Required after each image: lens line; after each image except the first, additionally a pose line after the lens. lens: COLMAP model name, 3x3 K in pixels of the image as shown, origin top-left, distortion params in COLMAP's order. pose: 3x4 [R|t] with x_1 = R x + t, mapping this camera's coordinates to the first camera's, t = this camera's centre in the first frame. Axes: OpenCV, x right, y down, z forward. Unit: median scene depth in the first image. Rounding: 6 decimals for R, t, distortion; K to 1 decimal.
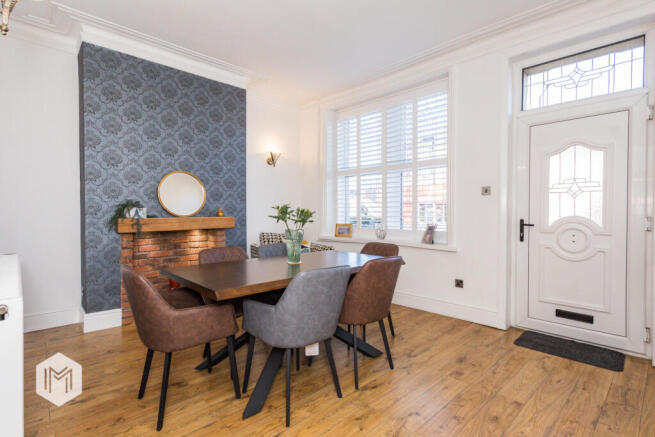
lens RADIAL K [[323.9, 0, 327.1], [0, 323.9, 217.0], [0, 0, 1]] dist [-0.000213, -0.000005]
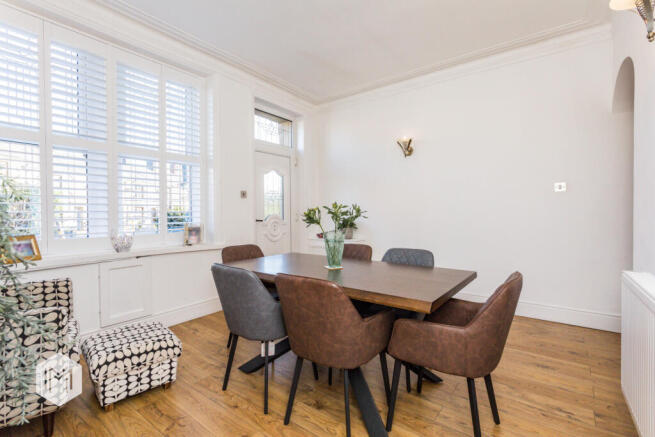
lens RADIAL K [[301.5, 0, 326.7], [0, 301.5, 216.6], [0, 0, 1]] dist [0.001491, 0.000173]
pose [[-0.165580, -0.031744, 0.985685, -0.849433], [0.009162, 0.999389, 0.033724, -0.032050], [-0.986154, 0.014615, -0.165188, 1.026734]]
